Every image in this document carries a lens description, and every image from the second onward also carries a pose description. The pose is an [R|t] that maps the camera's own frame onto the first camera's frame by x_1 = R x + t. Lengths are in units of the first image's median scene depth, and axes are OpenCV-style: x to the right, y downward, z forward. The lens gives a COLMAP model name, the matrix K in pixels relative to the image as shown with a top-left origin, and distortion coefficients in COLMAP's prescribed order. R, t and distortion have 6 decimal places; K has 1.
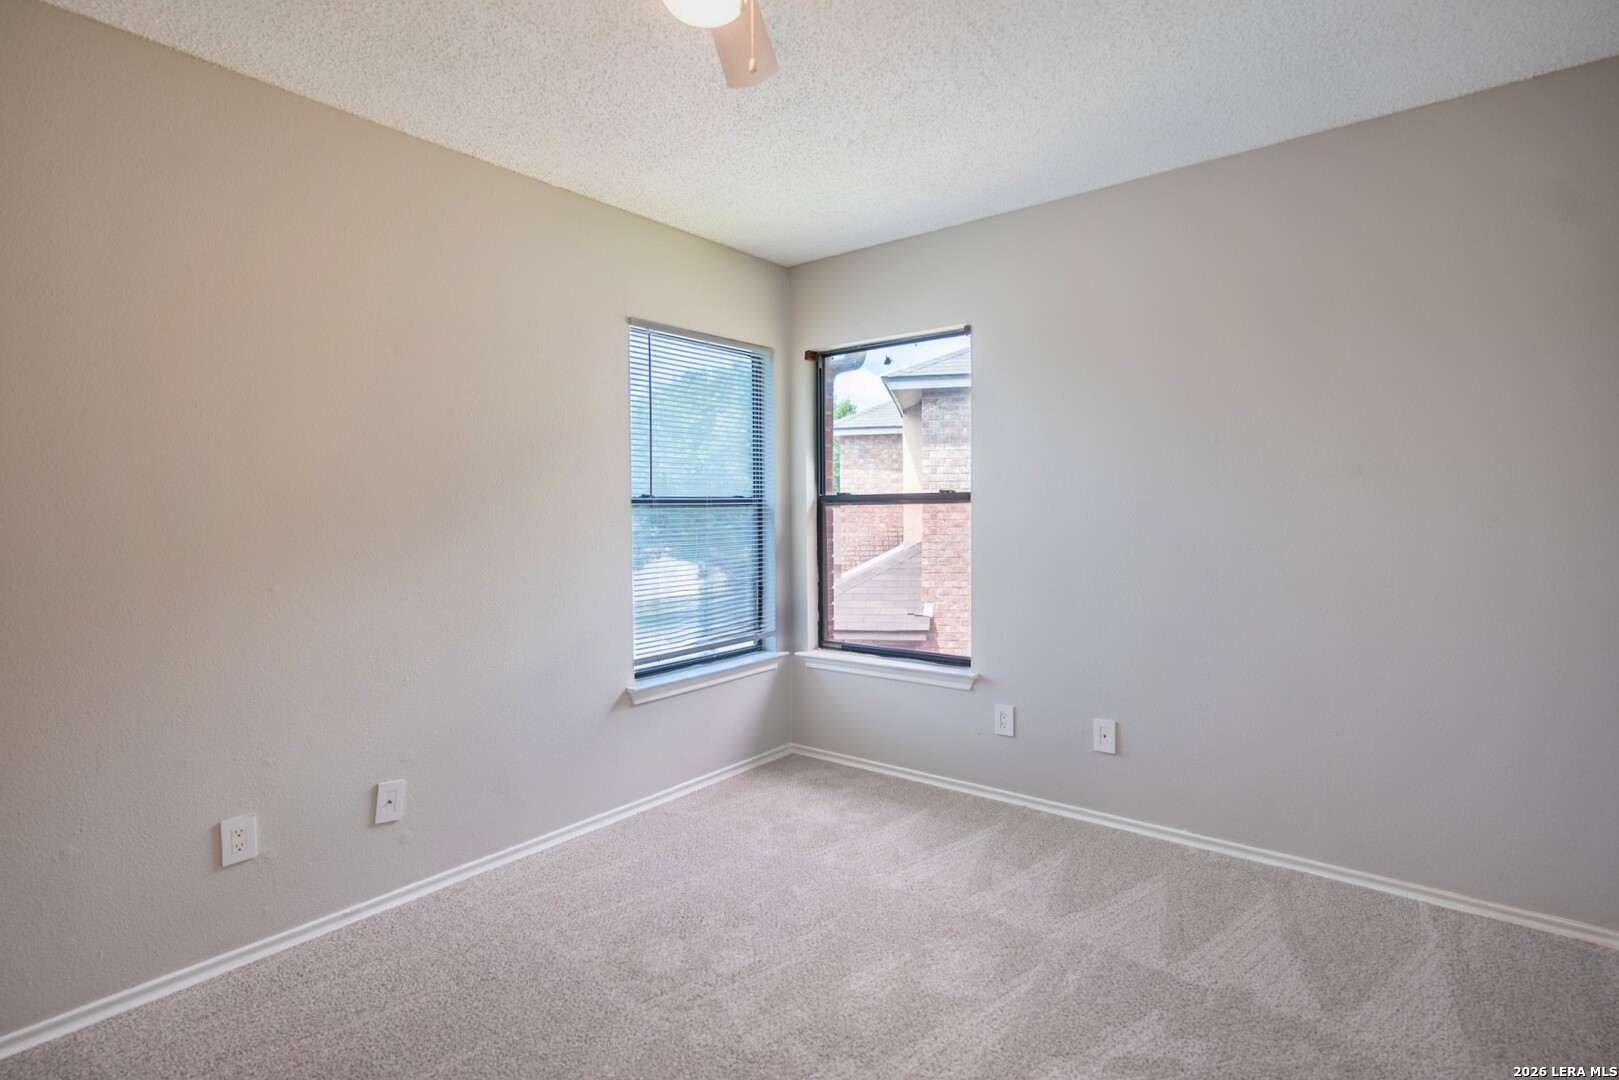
lens RADIAL K [[802.4, 0, 812.3], [0, 802.4, 536.0], [0, 0, 1]] dist [-0.001118, 0.001481]
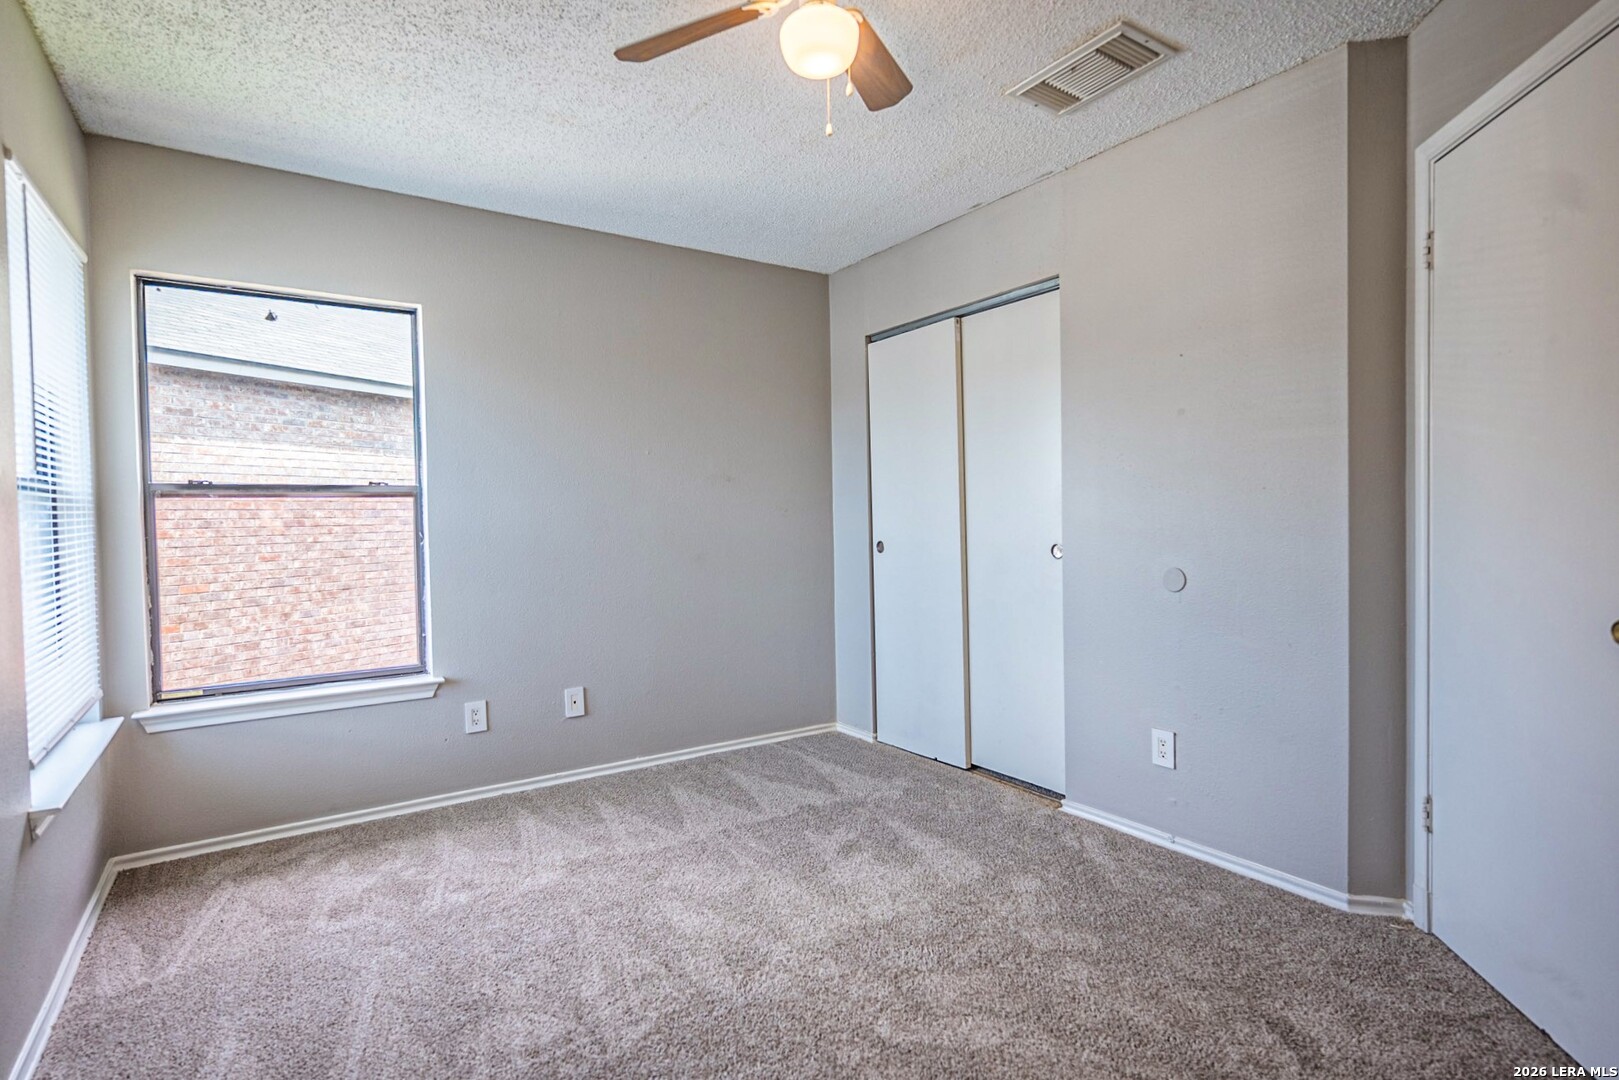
lens RADIAL K [[802.4, 0, 812.3], [0, 802.4, 536.0], [0, 0, 1]] dist [-0.001118, 0.001481]
pose [[0.302068, -0.019199, 0.953093, -0.616618], [0.041868, 0.999100, 0.006856, 0.018247], [-0.952367, 0.037833, 0.302600, 0.319339]]
